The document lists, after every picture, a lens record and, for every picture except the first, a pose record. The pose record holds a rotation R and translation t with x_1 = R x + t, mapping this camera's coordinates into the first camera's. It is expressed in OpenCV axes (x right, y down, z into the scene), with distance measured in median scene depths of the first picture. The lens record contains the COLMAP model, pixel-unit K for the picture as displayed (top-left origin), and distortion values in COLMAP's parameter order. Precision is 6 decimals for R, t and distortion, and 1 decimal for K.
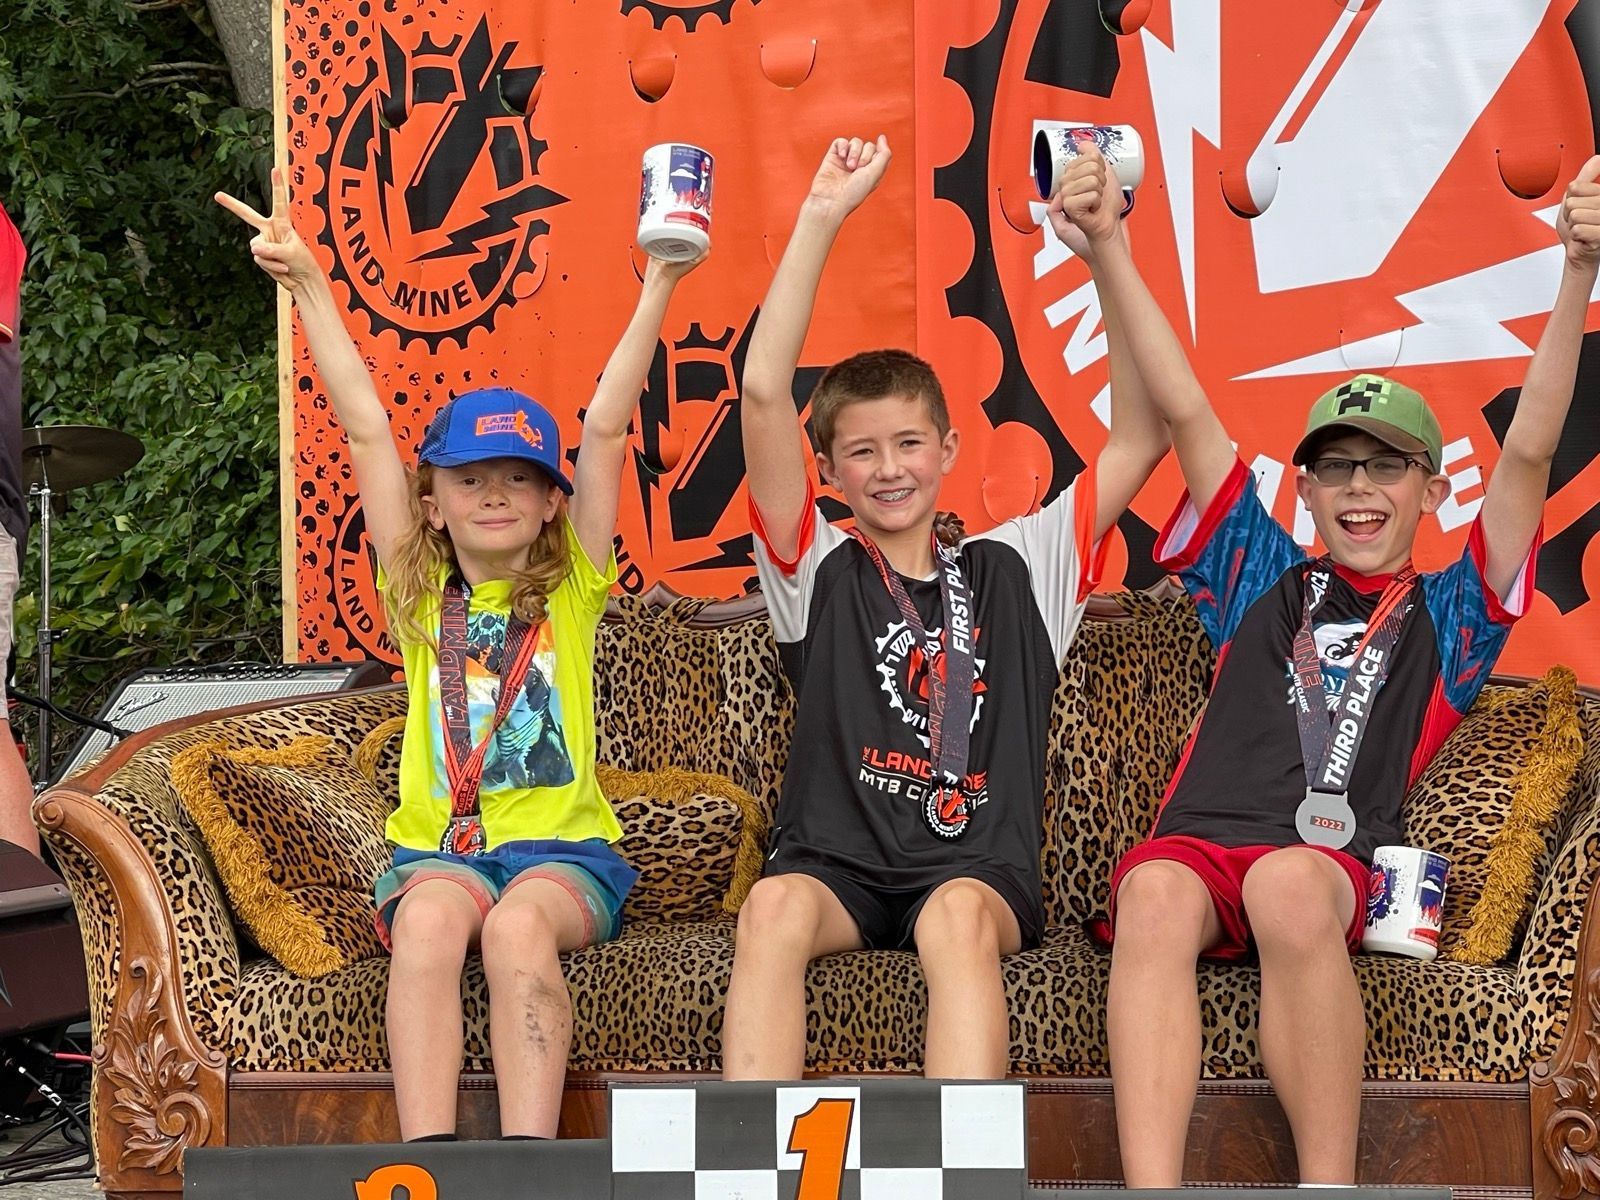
lens RADIAL K [[3955.6, 0, 800.0], [0, 3955.6, 600.0], [0, 0, 1]] dist [0.204173, 0.138506]
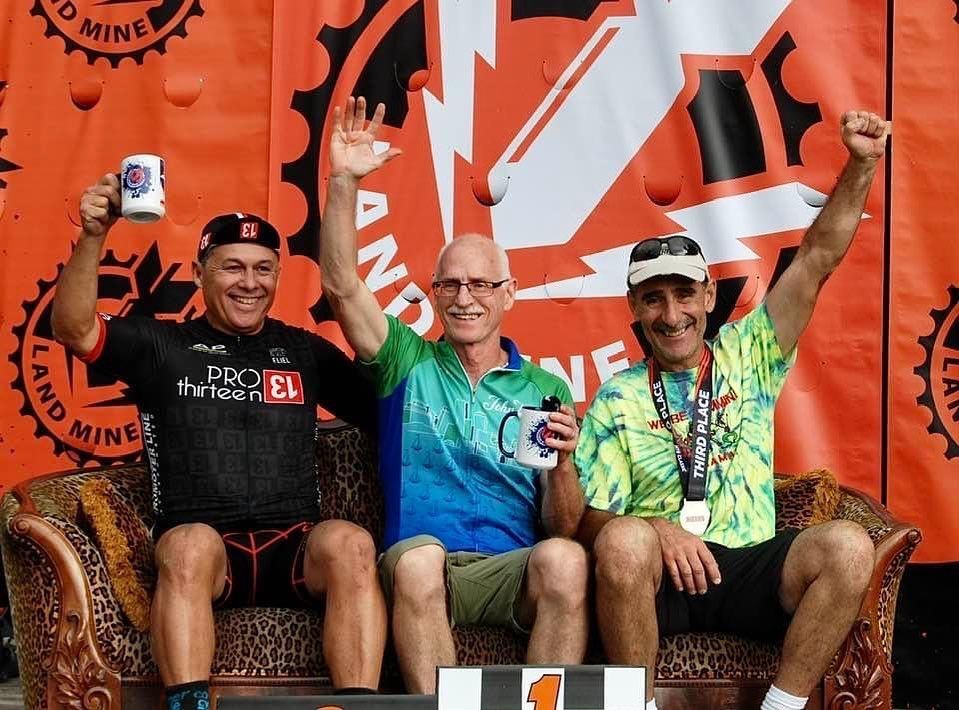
lens RADIAL K [[3039.3, 0, 569.1], [0, 3039.3, 238.4], [0, 0, 1]] dist [0.020340, -0.699591]
pose [[0.950817, 0.047255, 0.306129, -0.339443], [-0.024767, 0.996729, -0.076931, 0.021705], [-0.308762, 0.065566, 0.948877, -0.316767]]
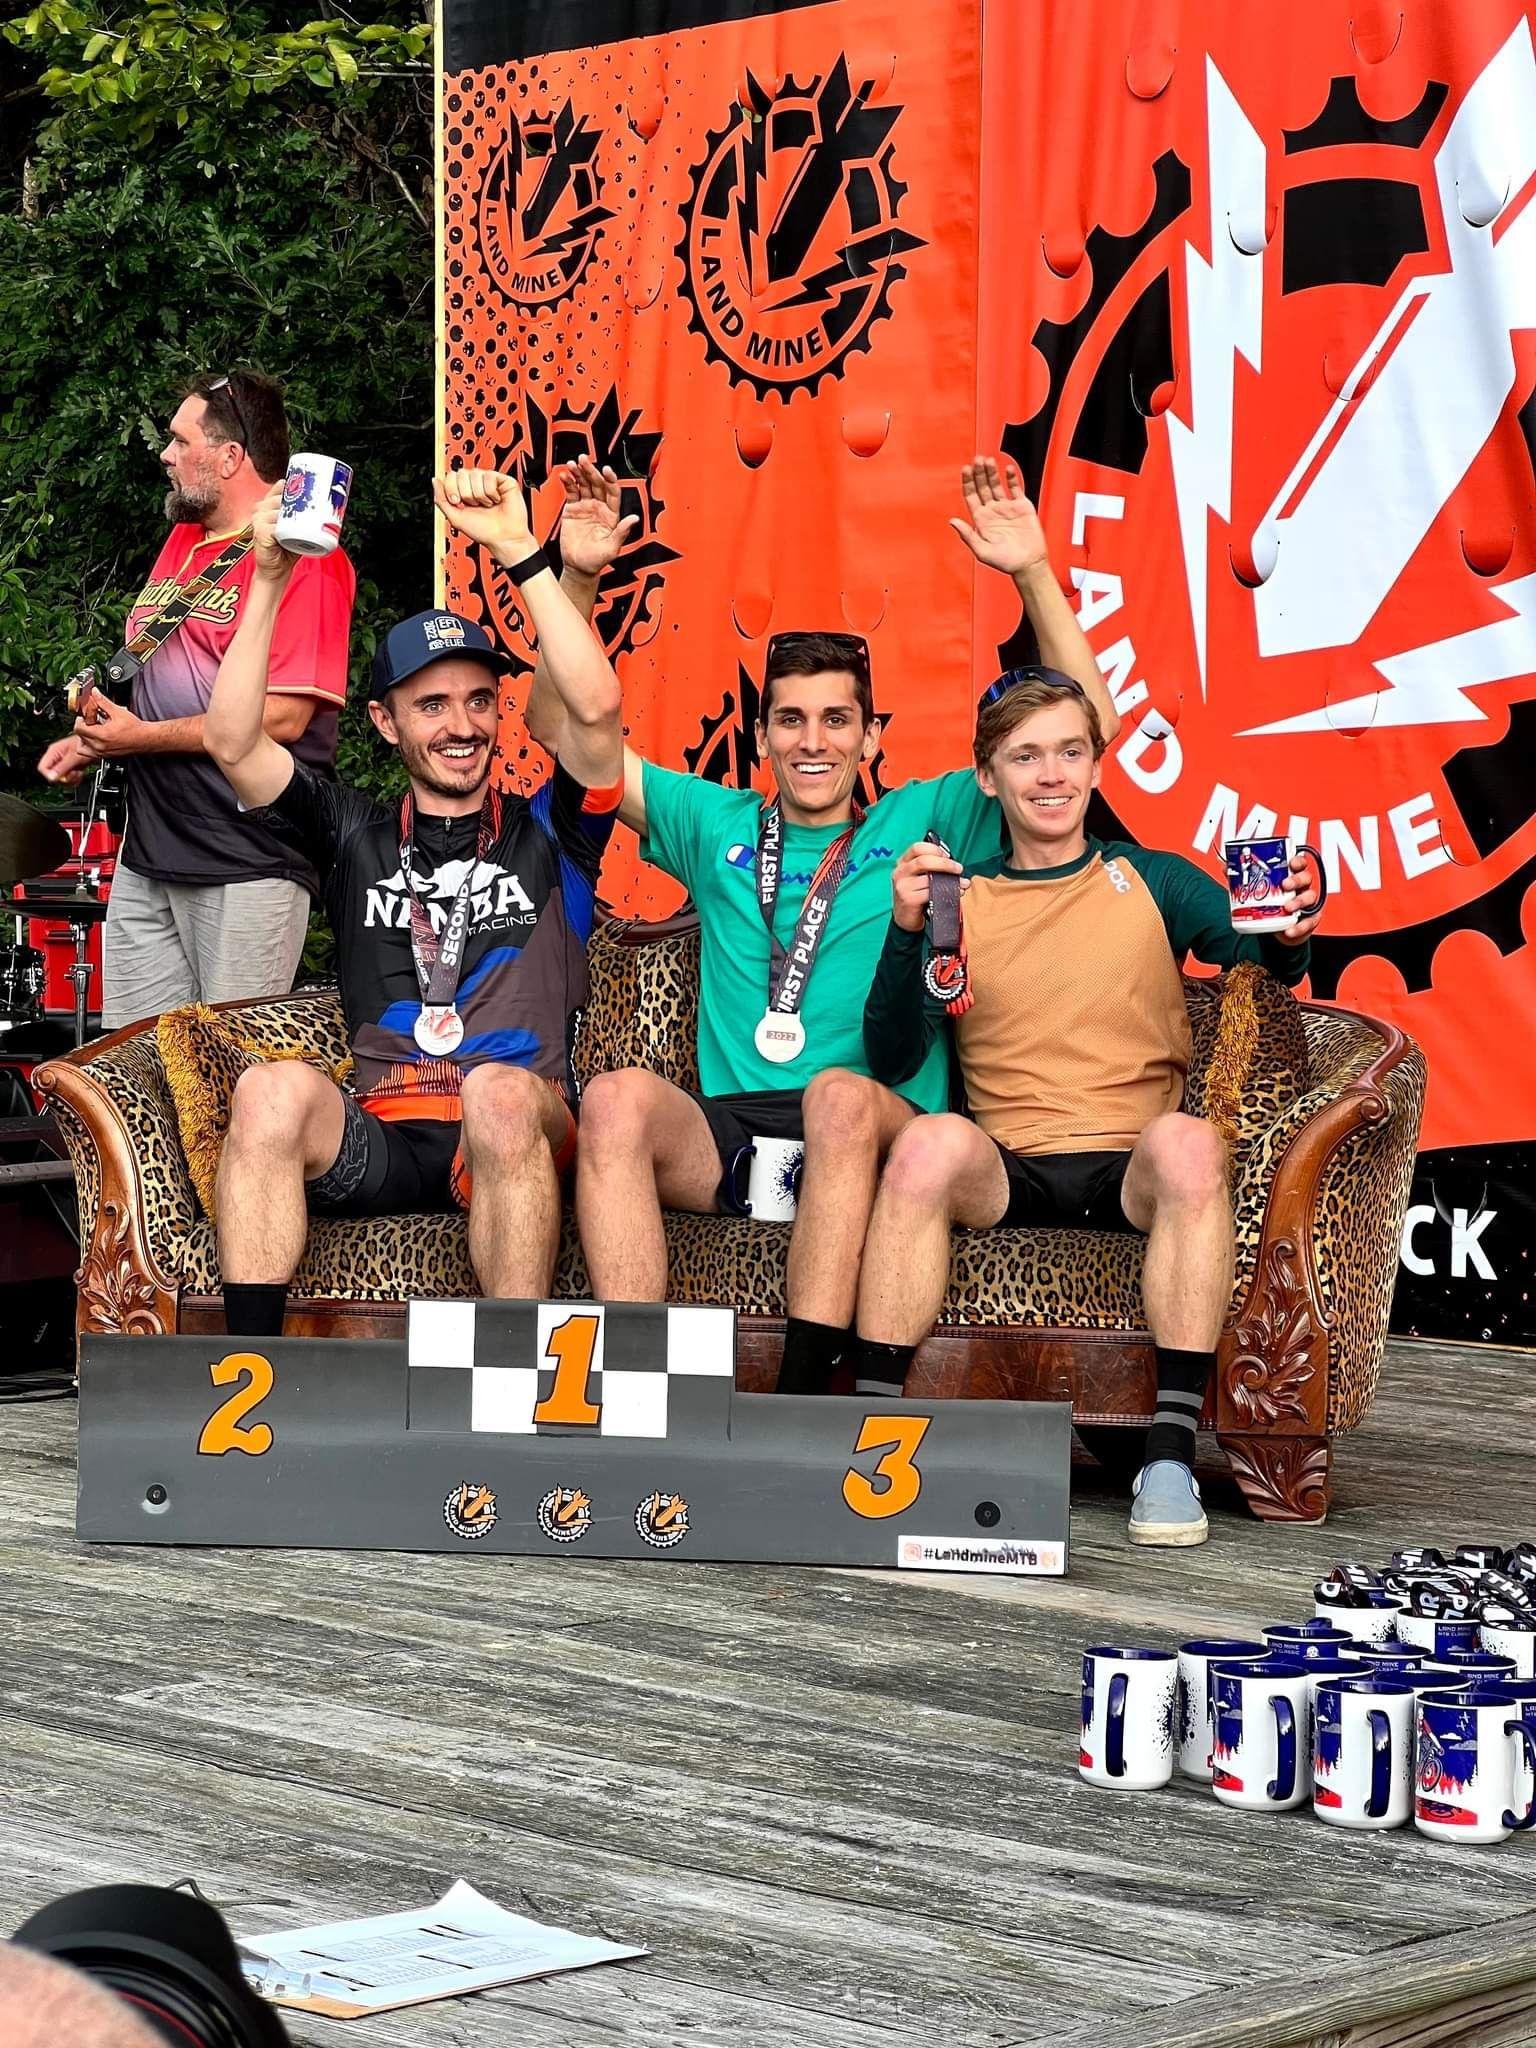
lens RADIAL K [[4306.8, 0, 835.2], [0, 4306.8, 1058.4], [0, 0, 1]] dist [-0.074842, 2.951105]
pose [[0.993668, 0.026736, -0.109132, 0.179422], [-0.023779, 0.999316, 0.028312, 0.003309], [0.109814, -0.025538, 0.993624, -0.262582]]
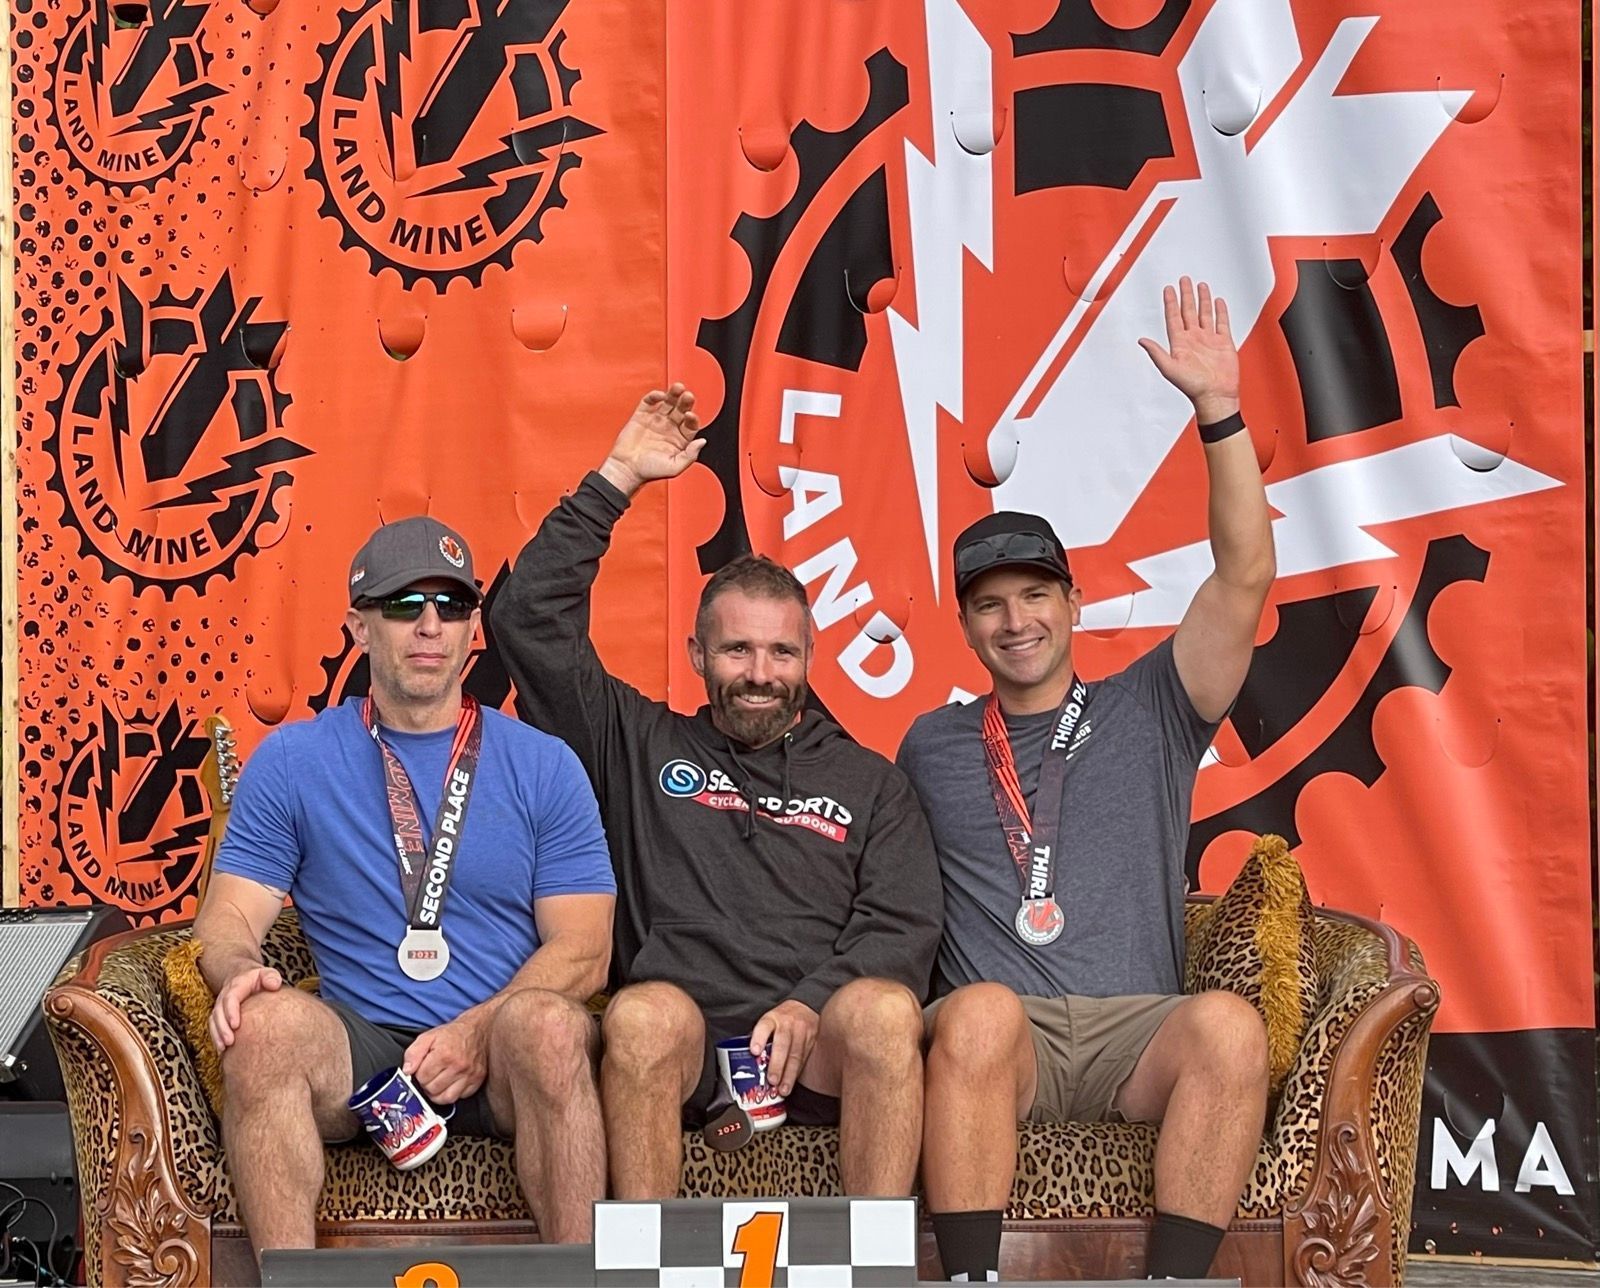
lens RADIAL K [[5164.7, 0, 800.0], [0, 5164.7, 644.0], [0, 0, 1]] dist [0.084523, 1.587872]
pose [[0.993363, 0.008704, 0.114691, -0.133641], [-0.003400, 0.998919, -0.046356, 0.015024], [-0.114970, 0.045658, 0.992319, -0.515824]]
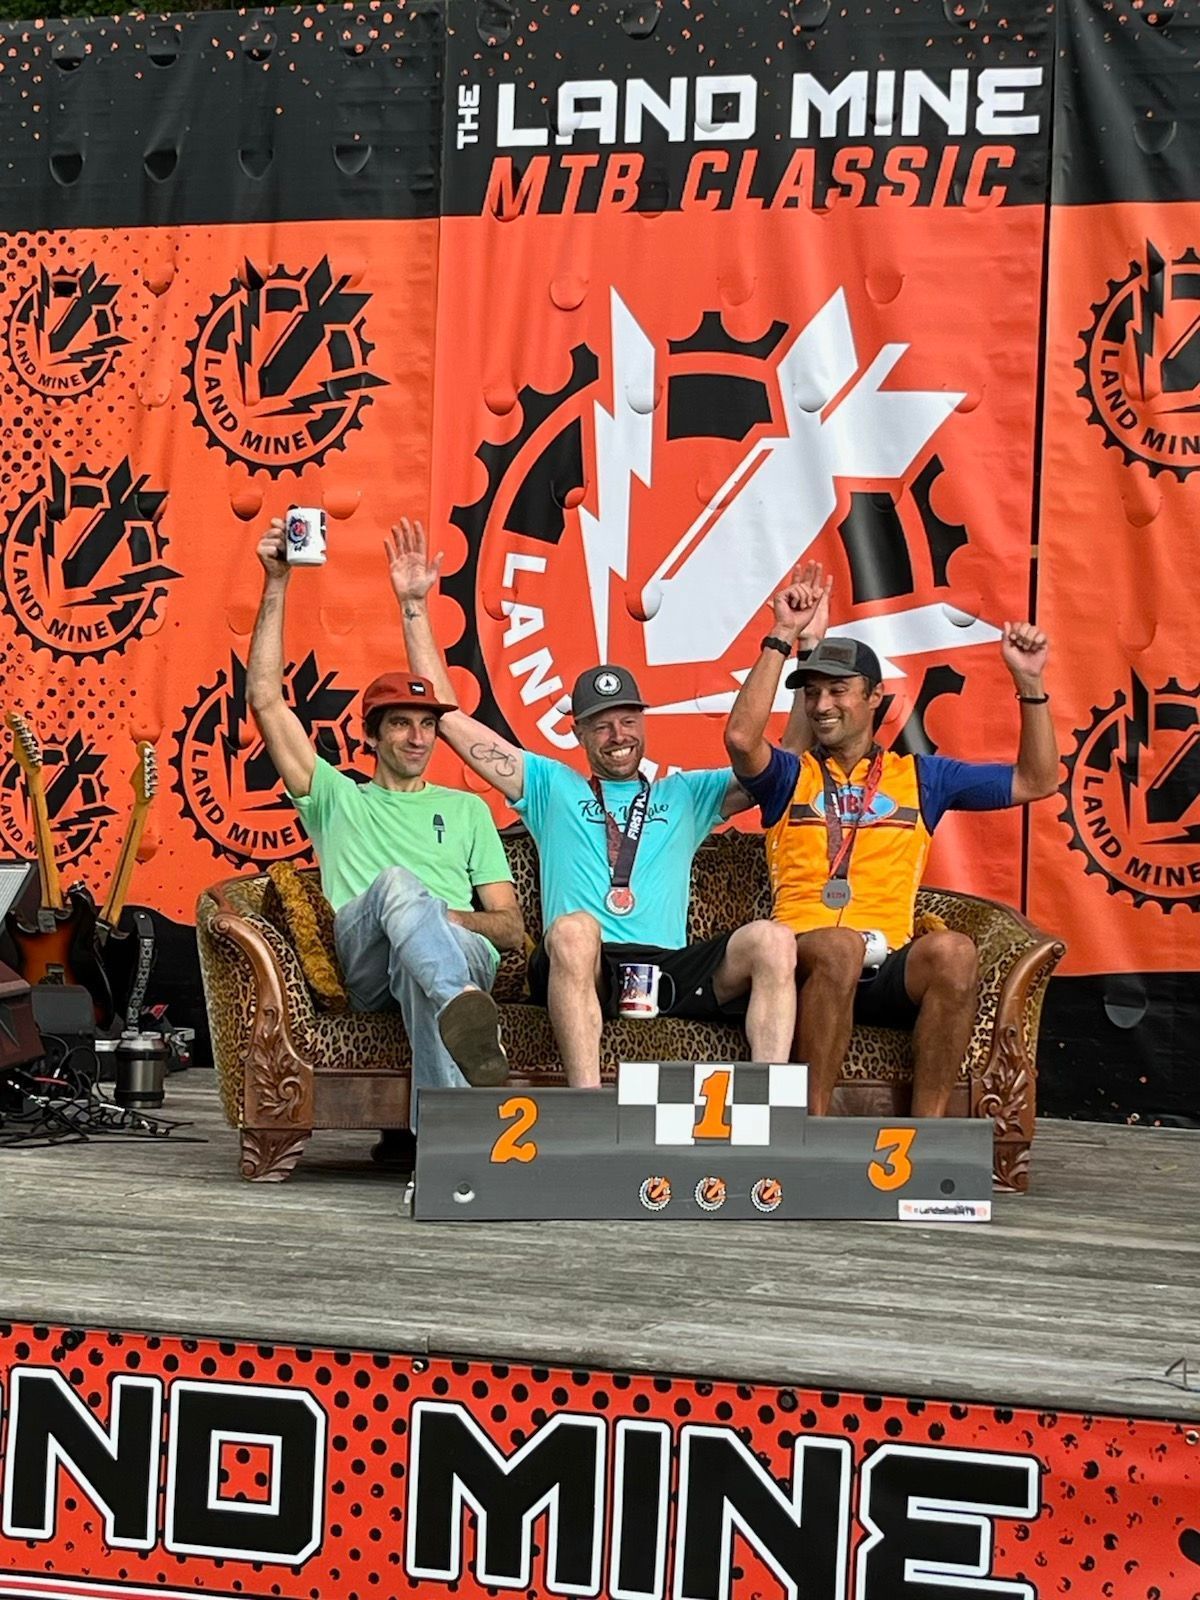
lens RADIAL K [[3207.3, 0, 603.5], [0, 3207.3, 767.7], [0, 0, 1]] dist [0.144076, -0.503068]
pose [[0.956293, 0.048664, 0.288334, -0.413181], [-0.040618, 0.998602, -0.033826, 0.020810], [-0.289577, 0.020636, 0.956932, -0.449570]]
